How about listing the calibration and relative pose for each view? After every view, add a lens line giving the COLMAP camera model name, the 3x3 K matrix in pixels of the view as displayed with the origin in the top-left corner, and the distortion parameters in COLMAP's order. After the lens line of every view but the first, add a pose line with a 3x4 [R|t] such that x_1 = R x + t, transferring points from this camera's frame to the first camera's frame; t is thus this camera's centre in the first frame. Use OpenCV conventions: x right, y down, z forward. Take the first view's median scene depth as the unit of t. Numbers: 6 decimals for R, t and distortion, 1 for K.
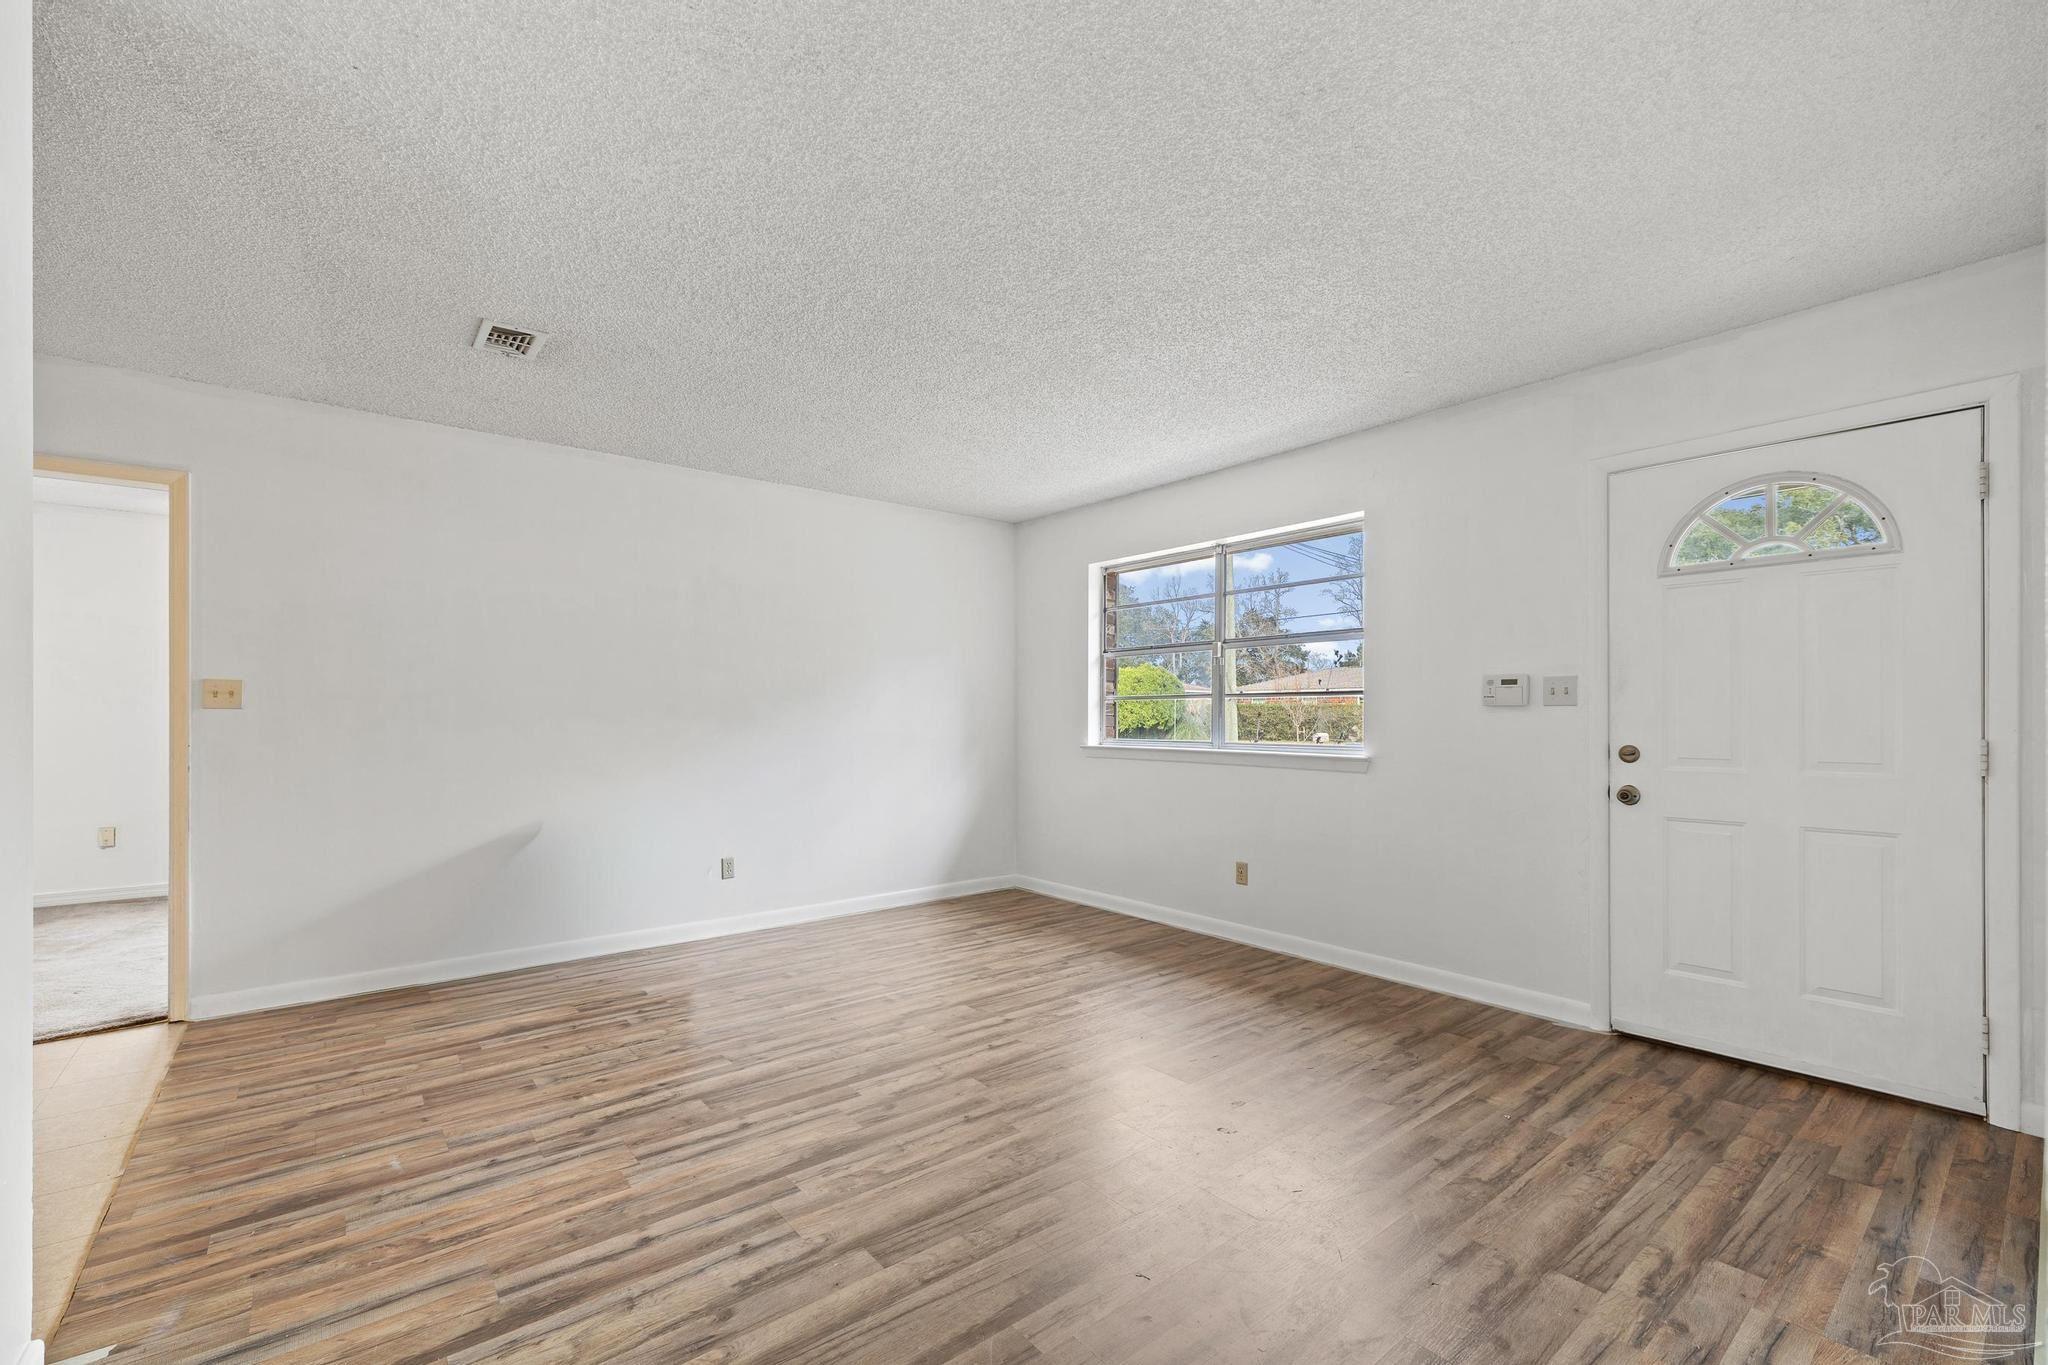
lens RADIAL K [[868.2, 0, 1015.6], [0, 868.2, 714.6], [0, 0, 1]] dist [0.000738, 0.000354]
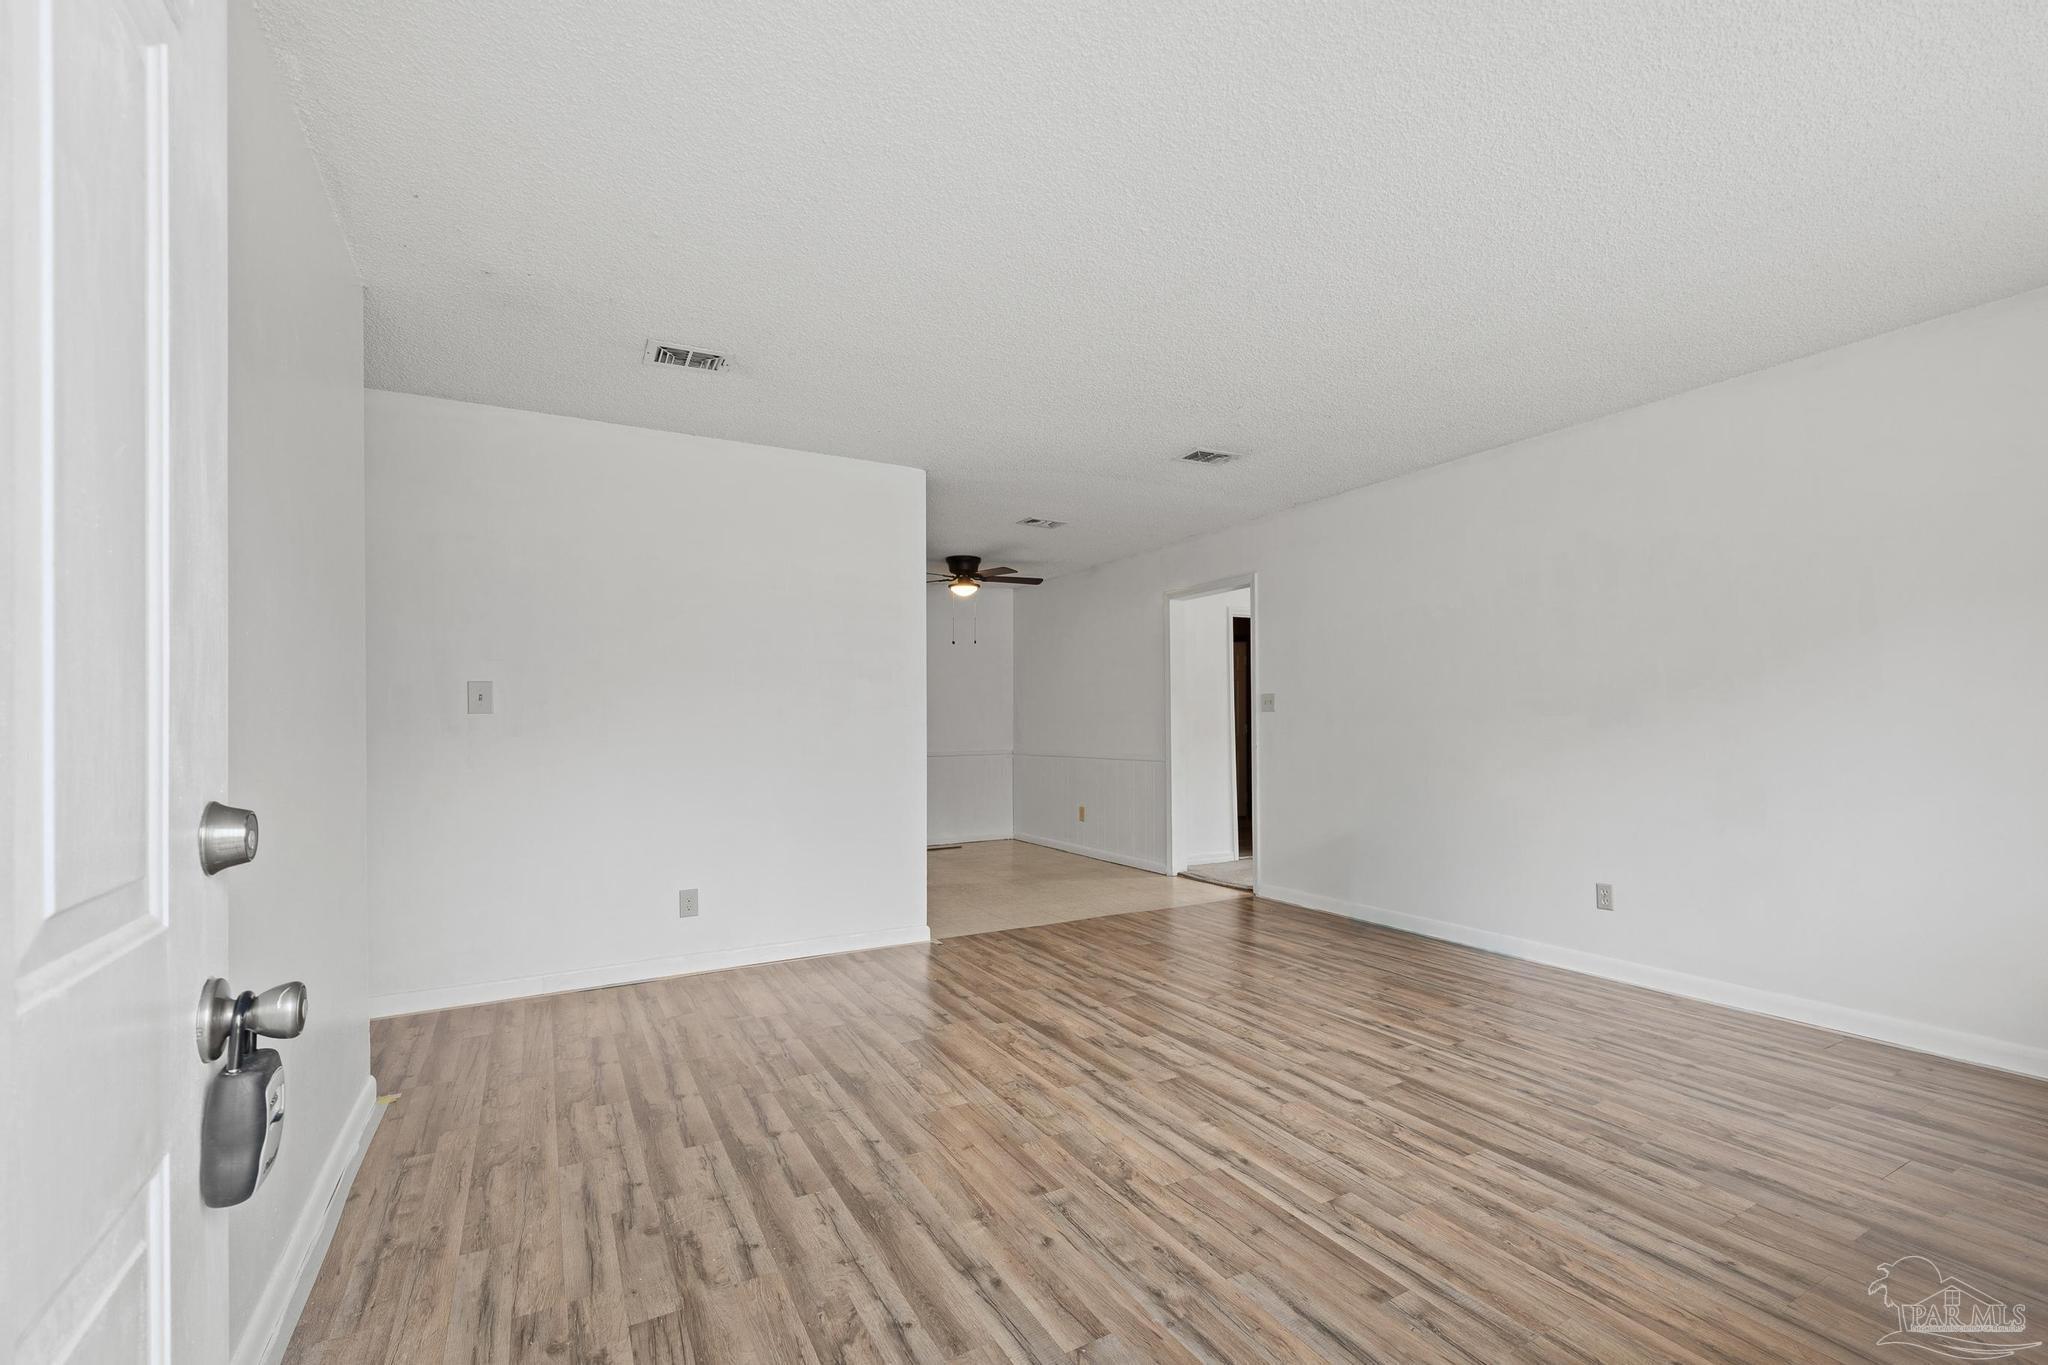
lens RADIAL K [[868.2, 0, 1015.6], [0, 868.2, 714.6], [0, 0, 1]] dist [0.000738, 0.000354]
pose [[-0.174383, -0.008458, -0.984642, 1.075372], [0.008709, 0.999911, -0.010132, 0.014274], [0.984639, -0.010342, -0.174293, 1.108561]]
